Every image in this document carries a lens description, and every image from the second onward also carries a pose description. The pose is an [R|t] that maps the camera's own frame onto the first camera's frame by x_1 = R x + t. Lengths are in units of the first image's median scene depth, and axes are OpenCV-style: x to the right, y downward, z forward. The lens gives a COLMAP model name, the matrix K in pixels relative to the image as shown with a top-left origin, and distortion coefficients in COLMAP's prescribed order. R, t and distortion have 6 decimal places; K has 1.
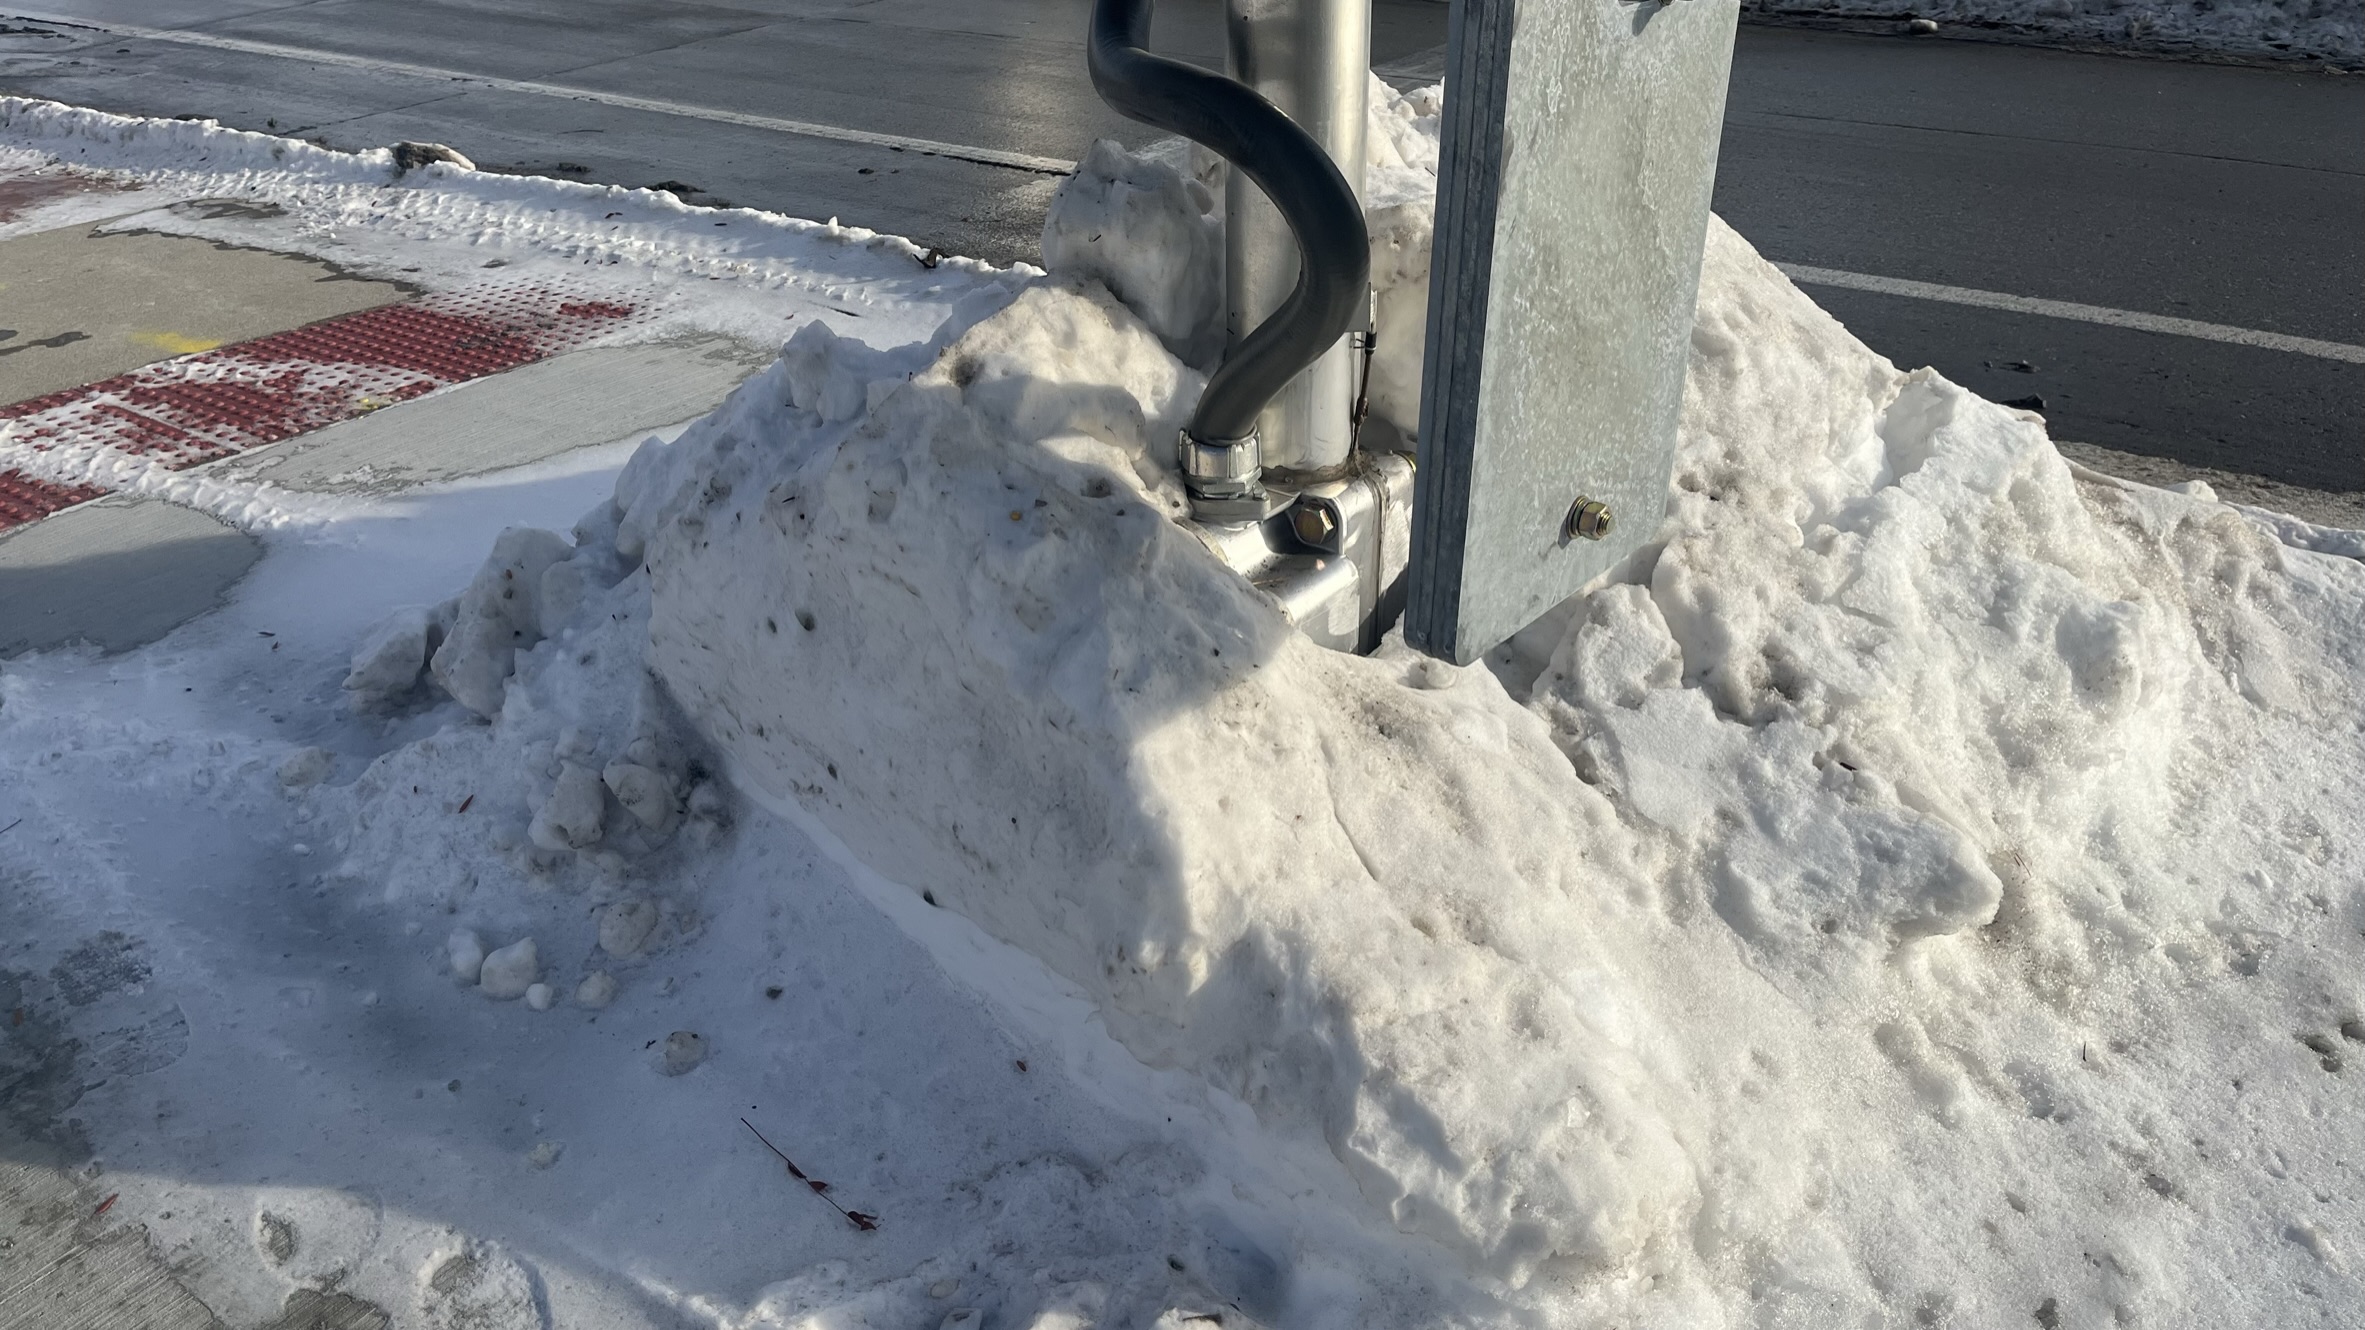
lens RADIAL K [[1800.8, 0, 1185.7], [0, 1800.8, 672.0], [0, 0, 1]] dist [0.038354, -0.046806]
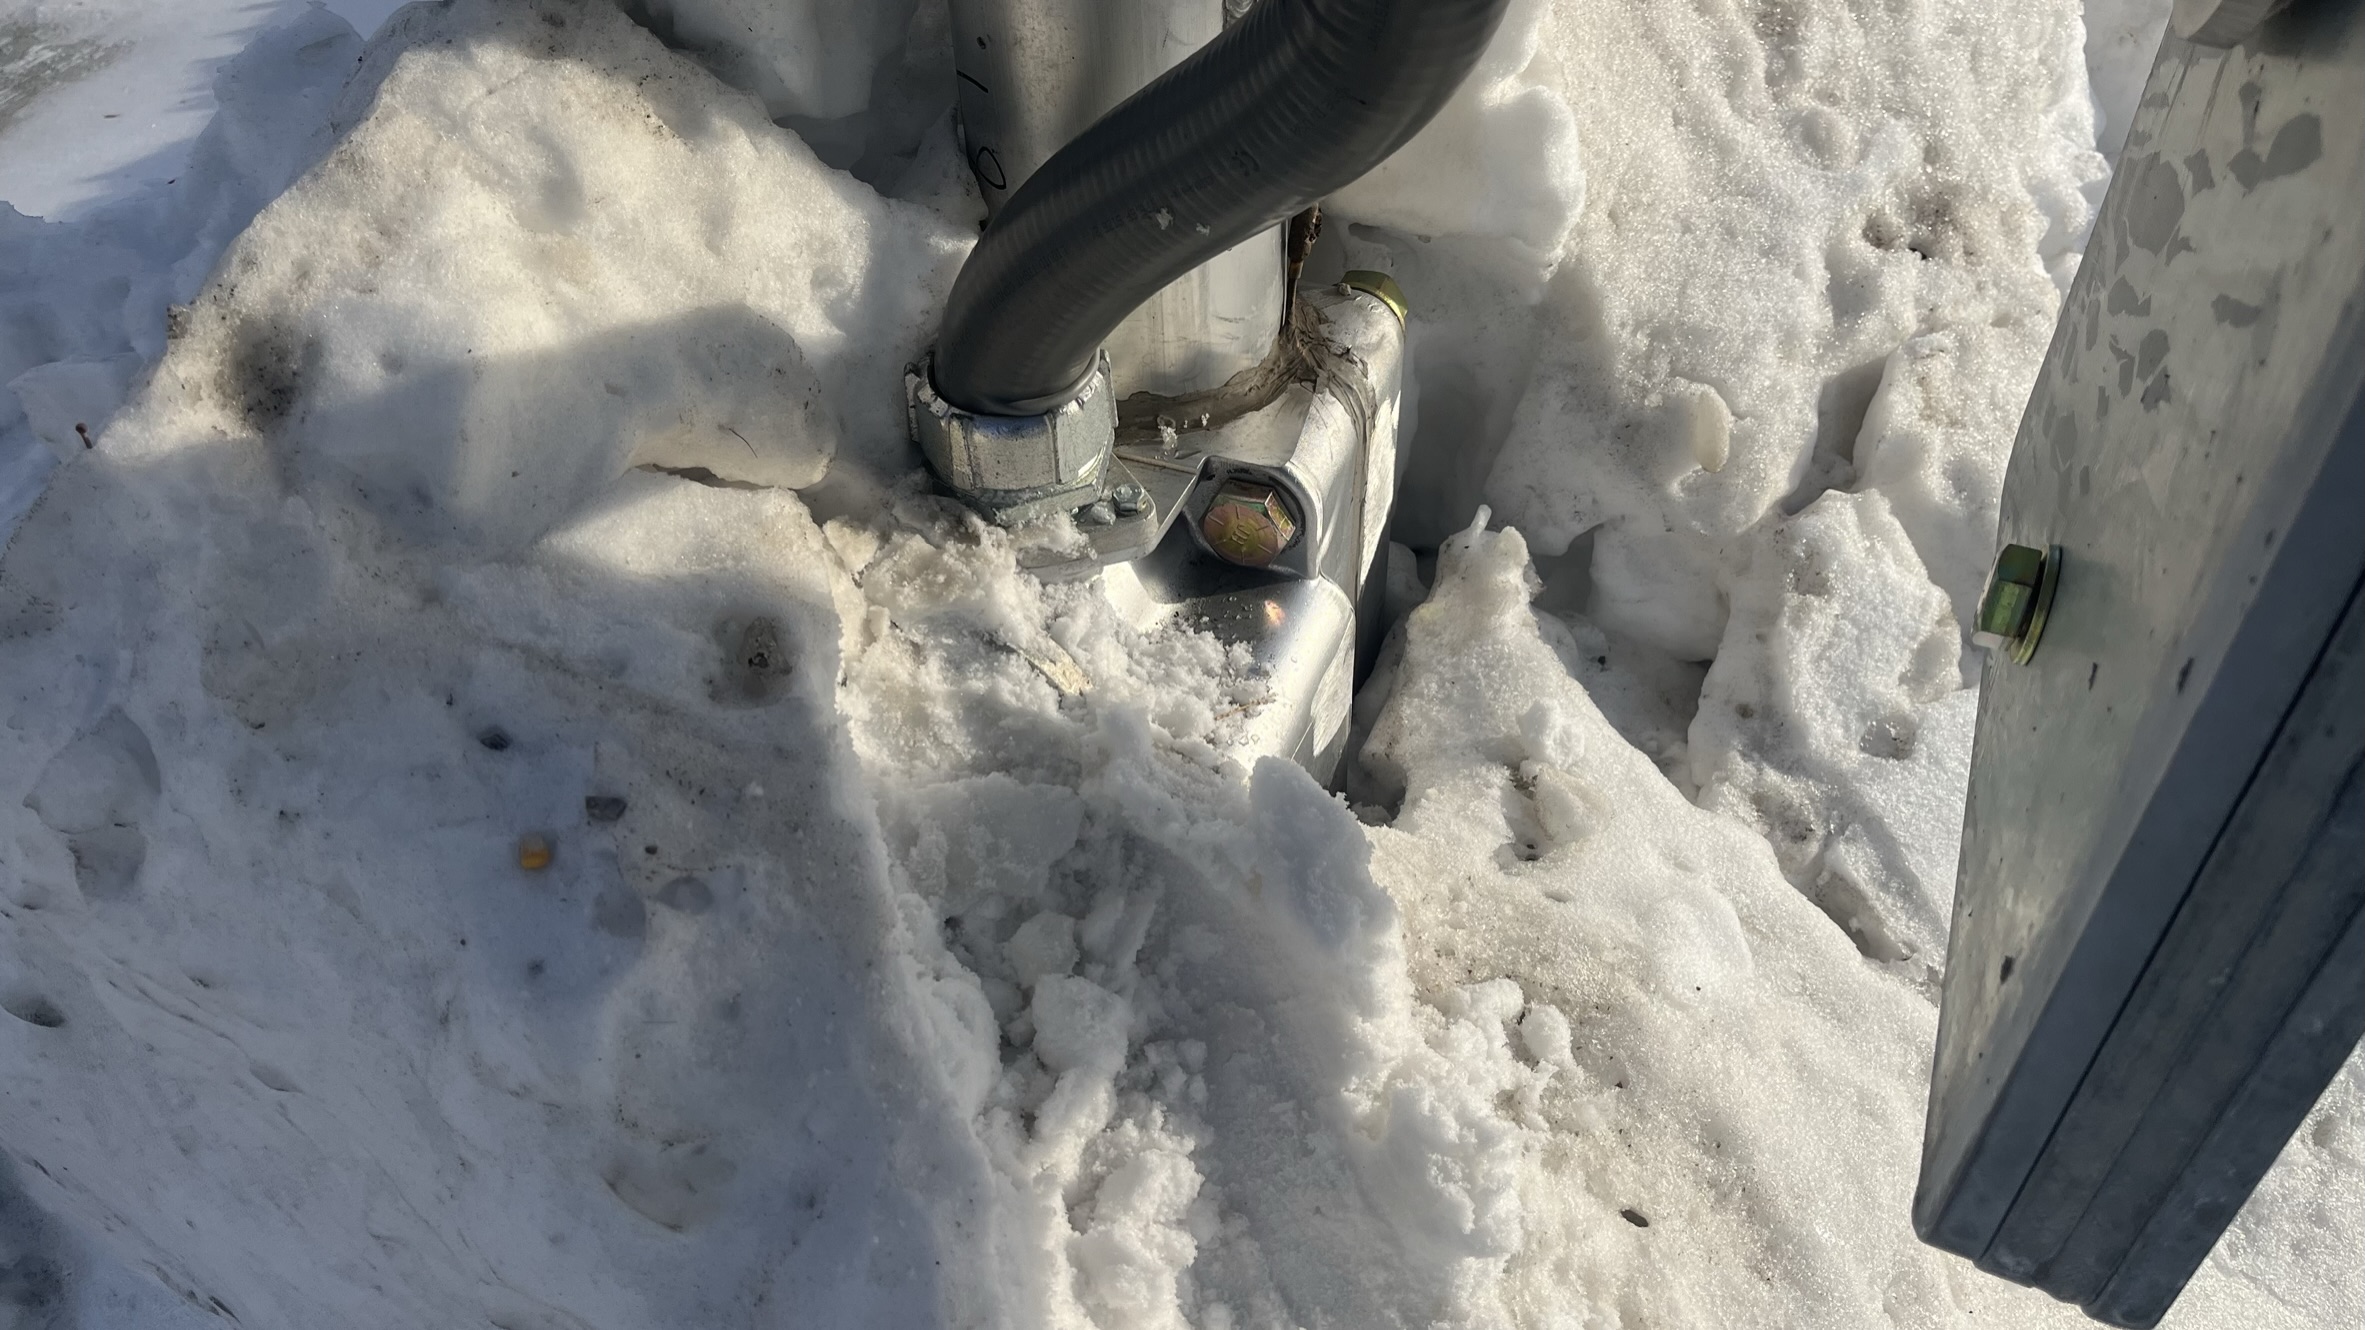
lens RADIAL K [[1800.8, 0, 1184.0], [0, 1800.8, 654.7], [0, 0, 1]] dist [0.038354, -0.046806]
pose [[0.959733, -0.199869, 0.197395, -0.034876], [0.141517, 0.951009, 0.274872, -0.176738], [-0.242663, -0.235869, 0.941000, 0.606464]]
